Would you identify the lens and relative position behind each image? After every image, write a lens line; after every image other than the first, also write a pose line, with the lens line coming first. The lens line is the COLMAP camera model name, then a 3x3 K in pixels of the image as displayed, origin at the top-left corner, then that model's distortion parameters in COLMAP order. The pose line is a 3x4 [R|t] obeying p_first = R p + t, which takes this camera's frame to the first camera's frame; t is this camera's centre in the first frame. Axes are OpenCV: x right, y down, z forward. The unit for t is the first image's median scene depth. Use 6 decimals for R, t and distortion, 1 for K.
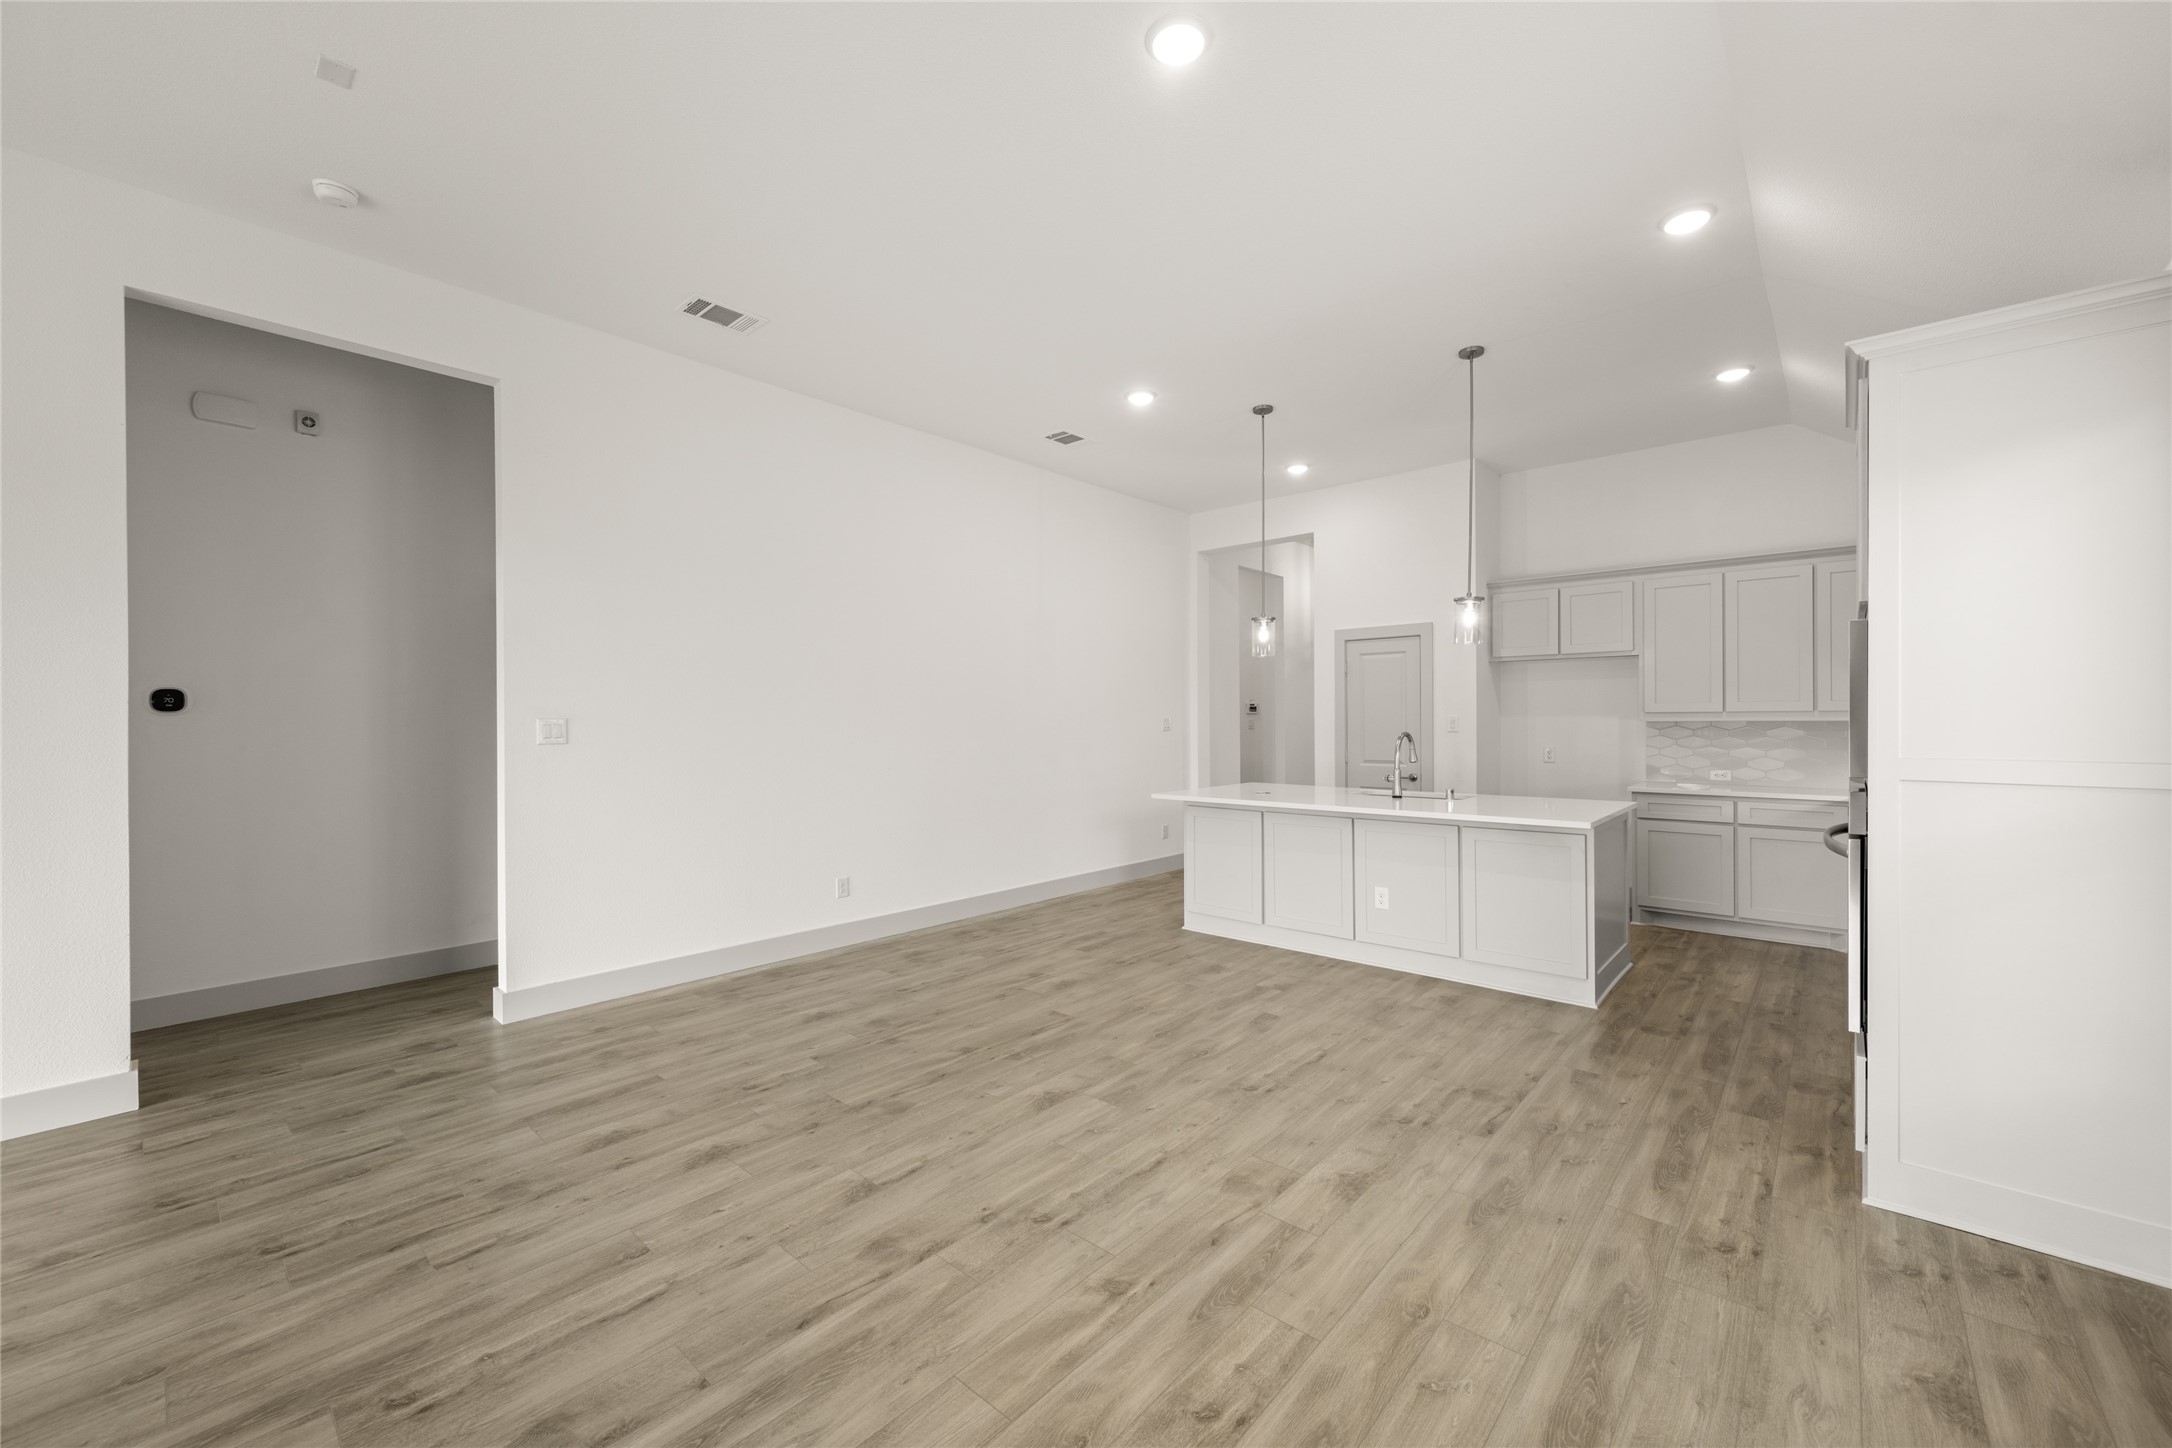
lens RADIAL K [[848.0, 0, 1087.0], [0, 848.0, 720.4], [0, 0, 1]] dist [-0.001000, 0.000885]
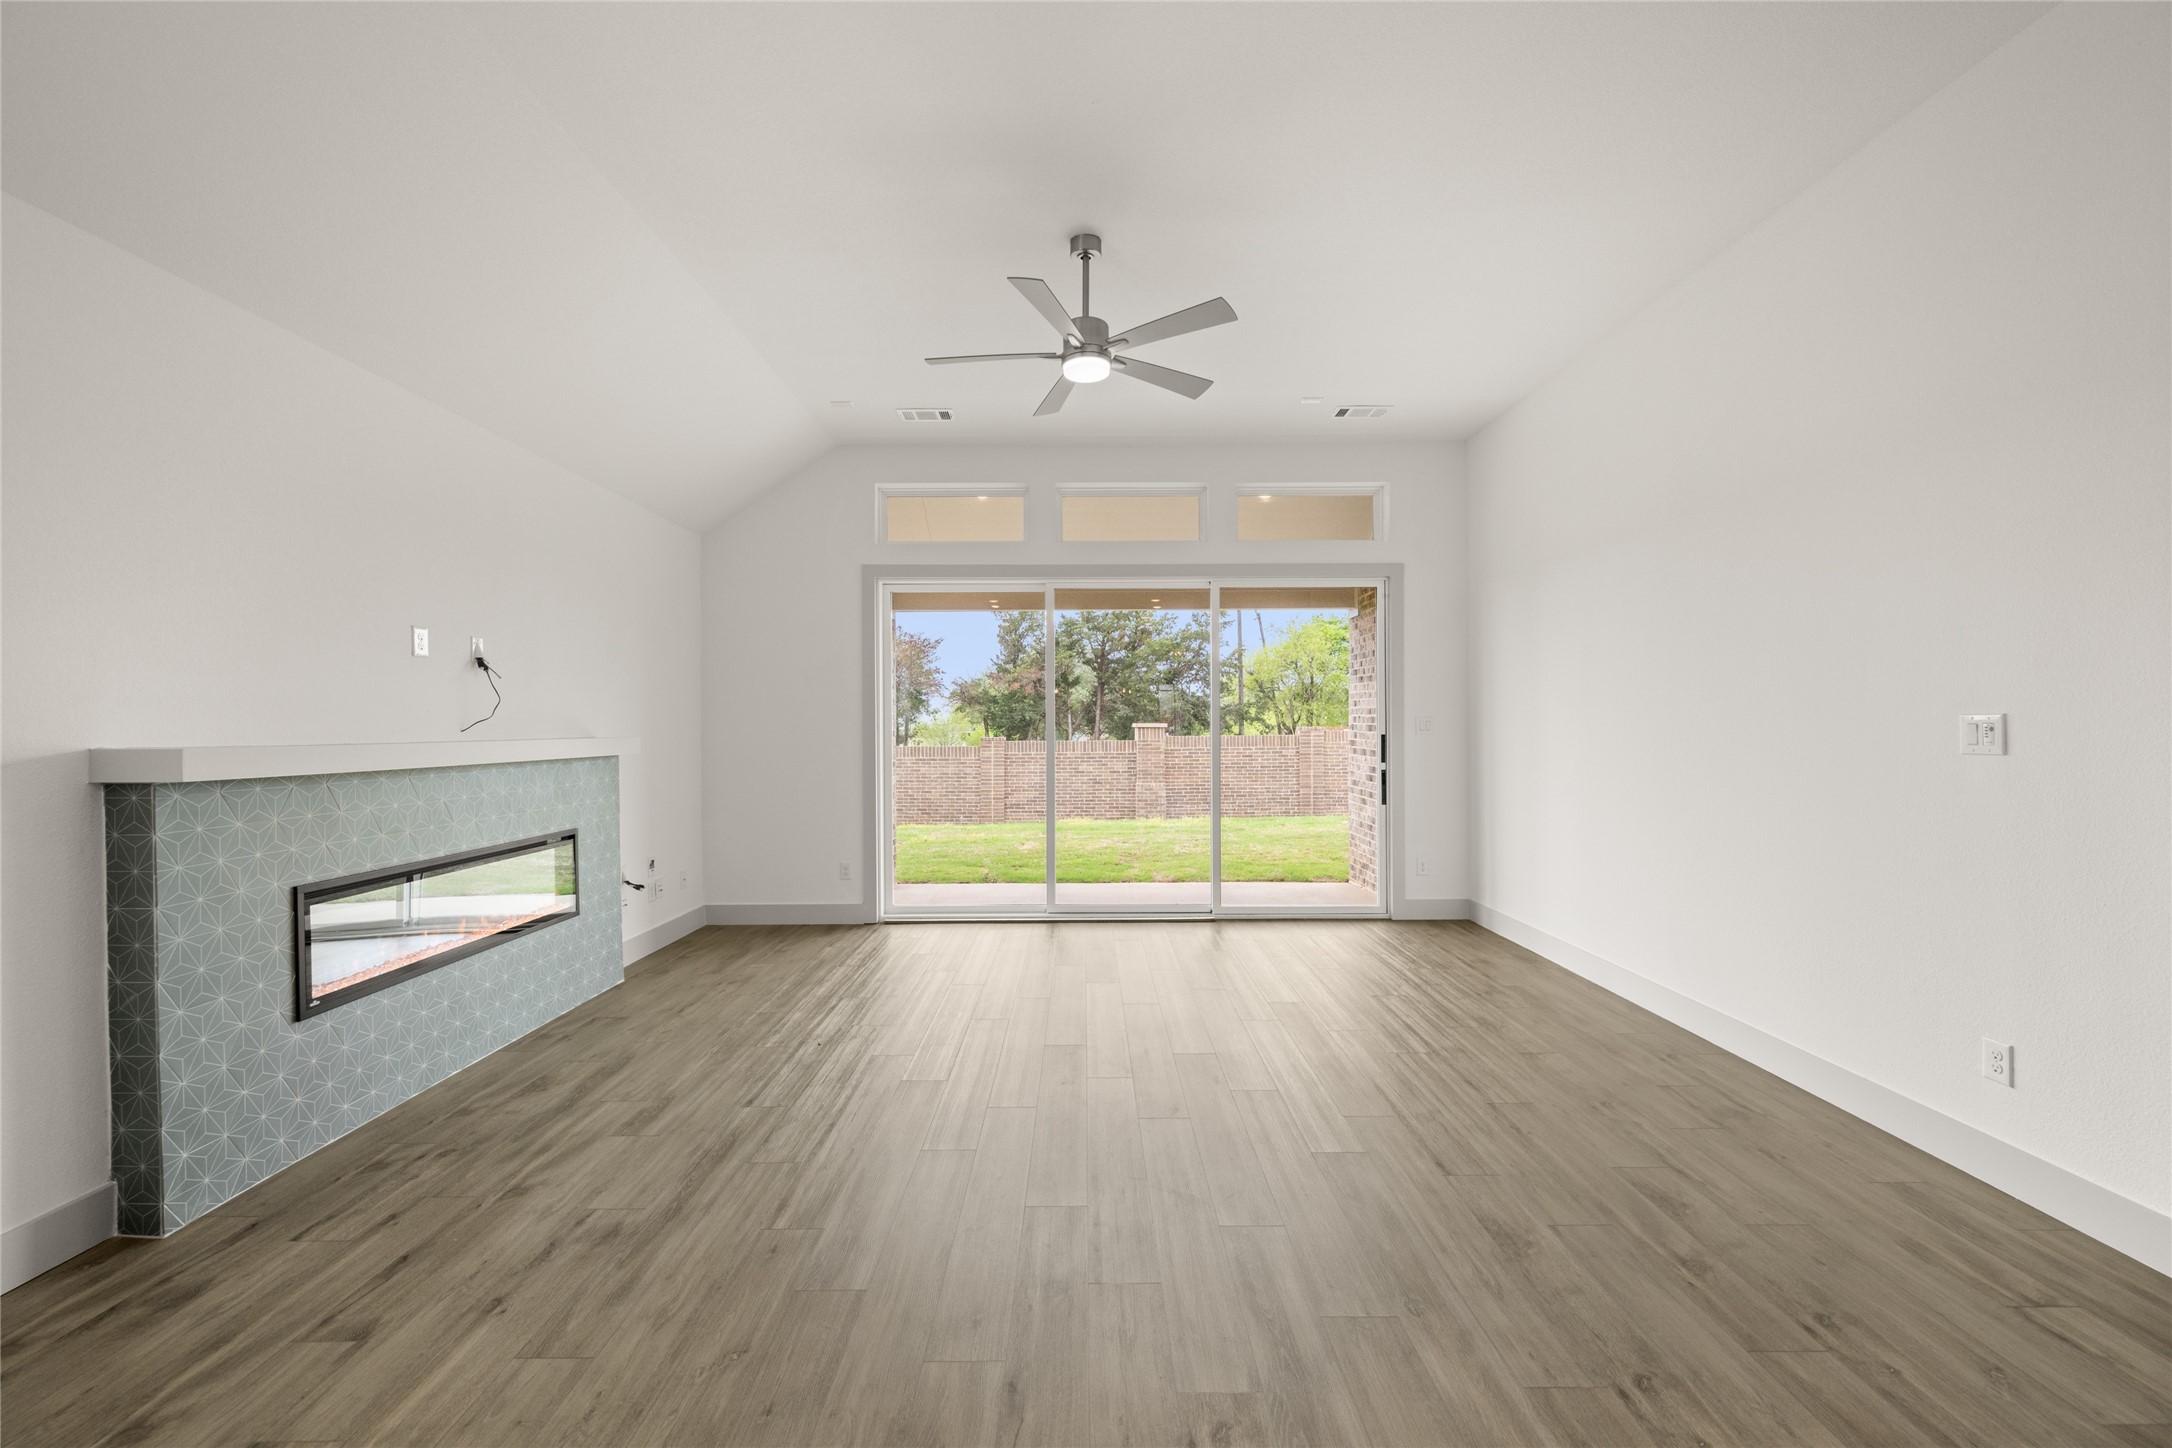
lens RADIAL K [[848.0, 0, 1087.9], [0, 848.0, 728.5], [0, 0, 1]] dist [-0.001000, 0.000885]
pose [[-0.744268, 0.014772, -0.667718, -0.030341], [0.010946, 0.999891, 0.009920, 0.001415], [0.667791, 0.000074, -0.744348, 0.643107]]
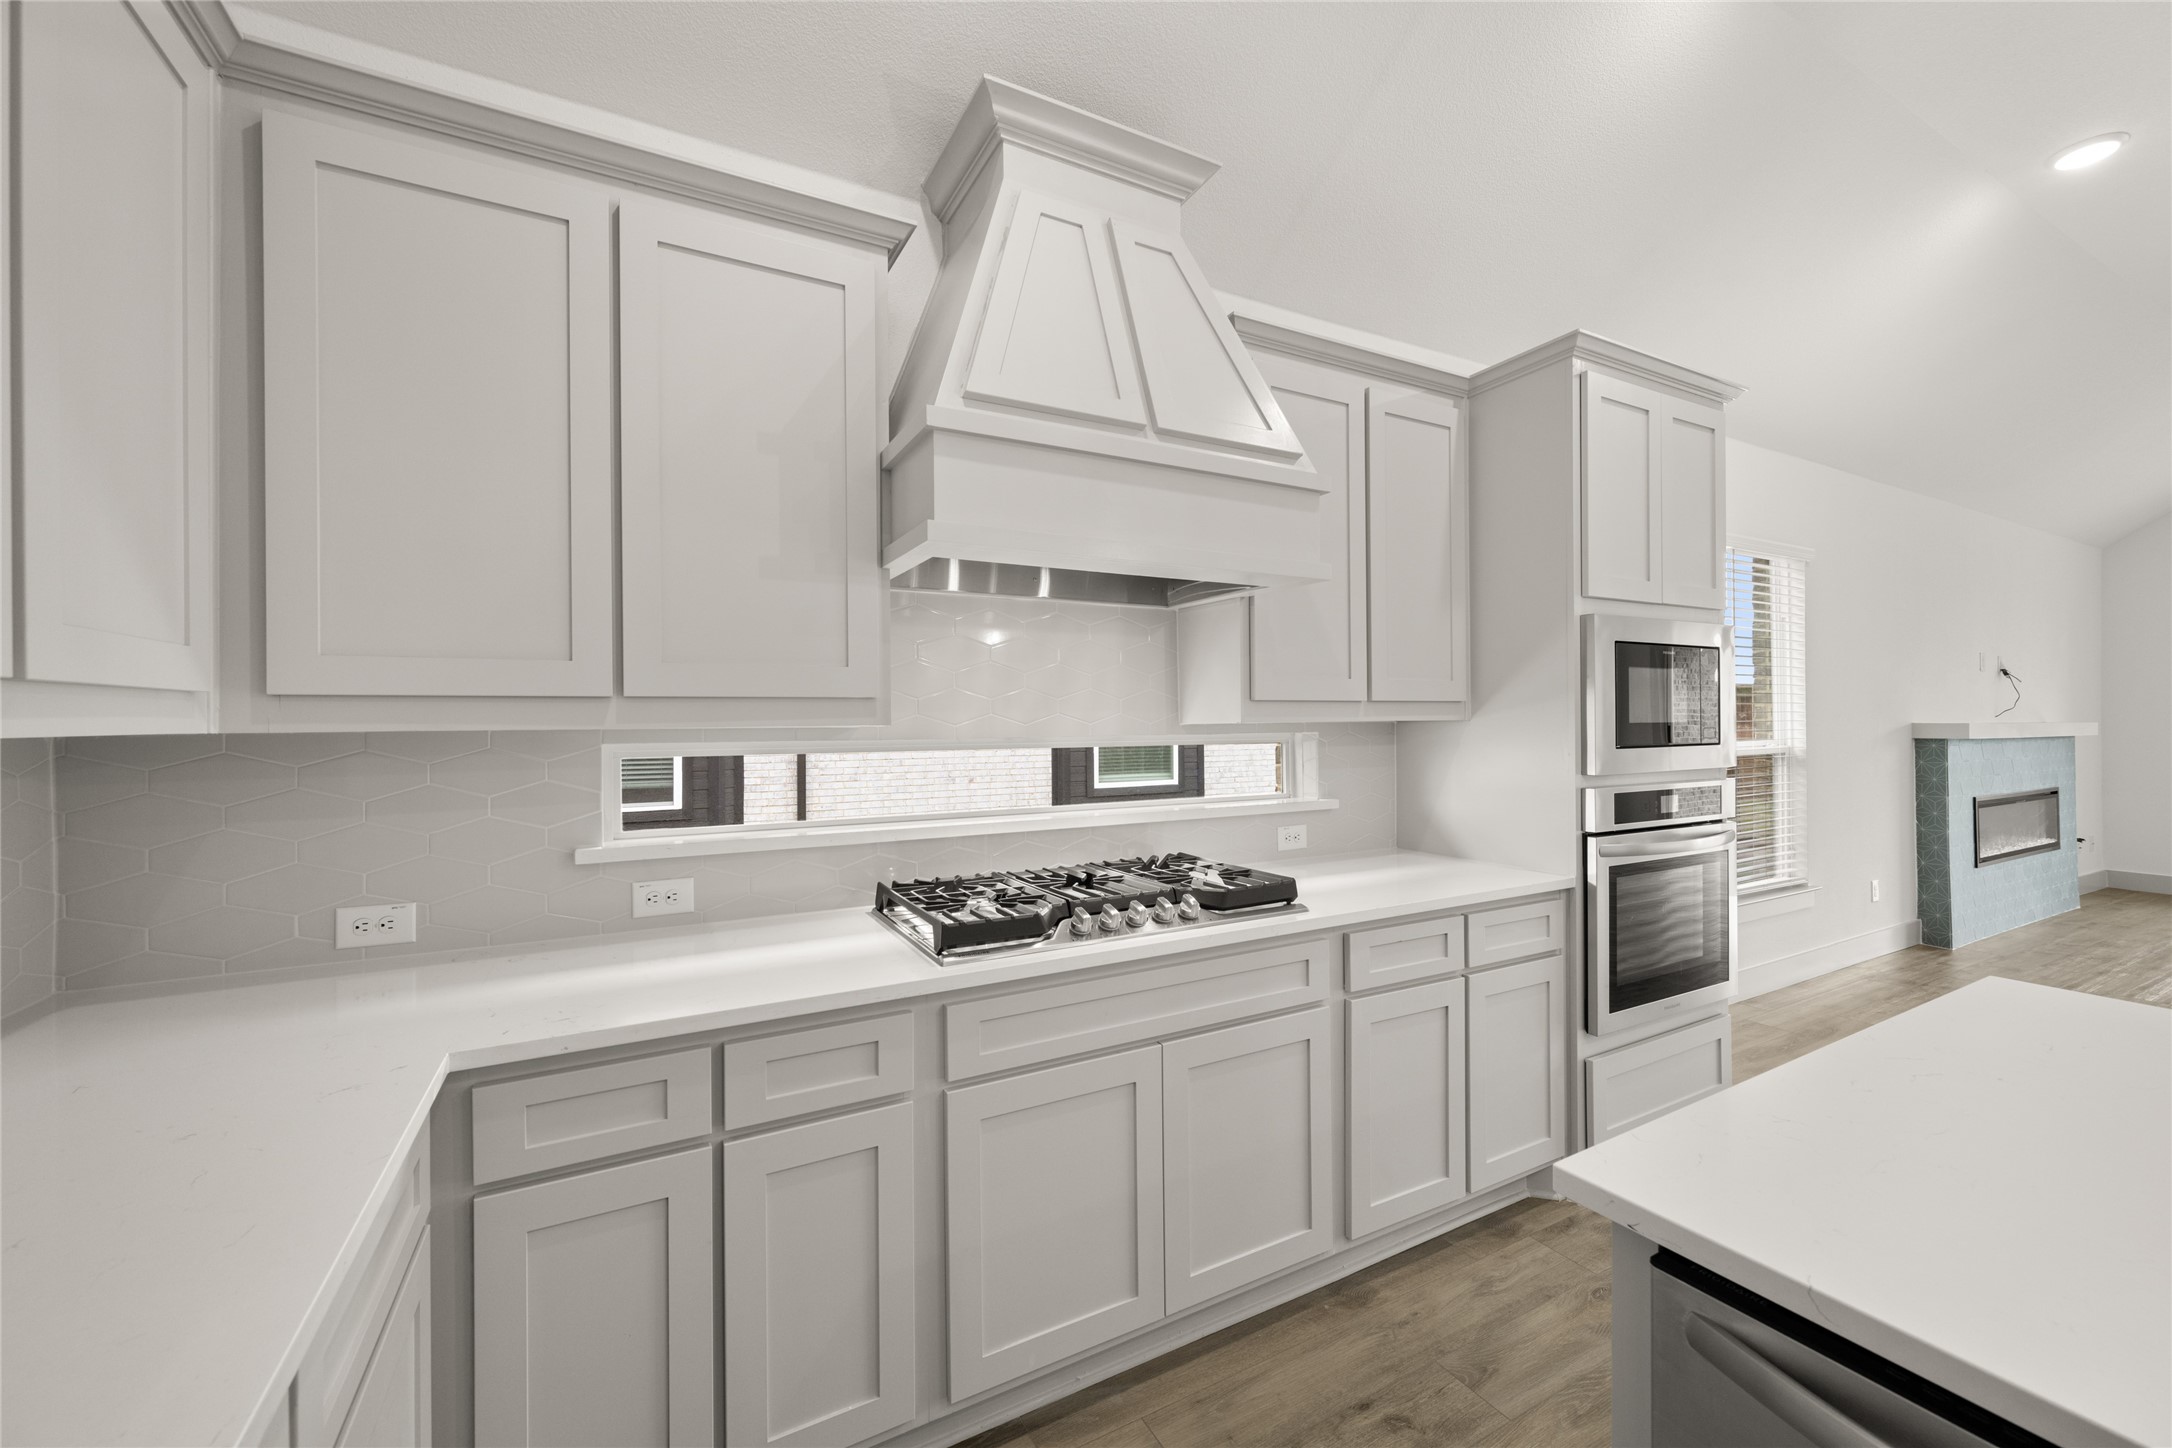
lens RADIAL K [[848.0, 0, 1084.5], [0, 848.0, 721.1], [0, 0, 1]] dist [-0.001000, 0.000885]
pose [[-0.939224, 0.008788, 0.343191, 0.752220], [0.009449, 0.999955, 0.000256, -0.000939], [-0.343174, 0.003483, -0.939265, 1.334148]]
